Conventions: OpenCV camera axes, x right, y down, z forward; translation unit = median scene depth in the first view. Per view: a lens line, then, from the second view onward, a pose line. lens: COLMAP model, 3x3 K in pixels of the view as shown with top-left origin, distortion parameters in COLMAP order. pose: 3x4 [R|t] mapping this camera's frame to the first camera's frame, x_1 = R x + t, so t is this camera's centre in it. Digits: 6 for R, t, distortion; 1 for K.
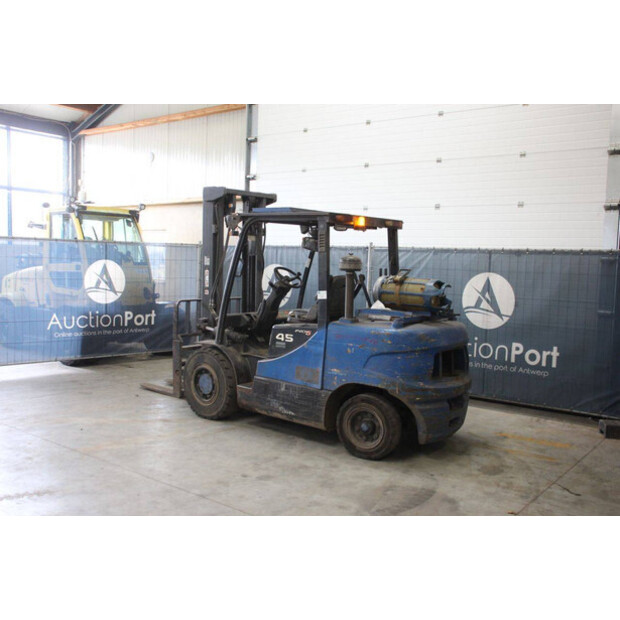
lens RADIAL K [[651.3, 0, 301.9], [0, 651.3, 308.1], [0, 0, 1]] dist [-0.055896, 0.000000]
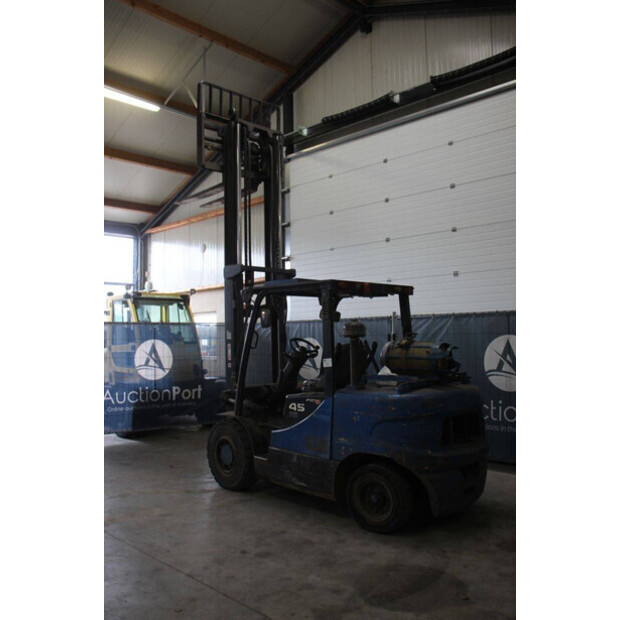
lens RADIAL K [[569.4, 0, 296.9], [0, 569.4, 309.7], [0, 0, 1]] dist [-0.082366, 0.000000]
pose [[0.990919, -0.048330, -0.125475, 0.088130], [0.032178, 0.991290, -0.127707, 0.008125], [0.130554, 0.122510, 0.983843, 0.118208]]
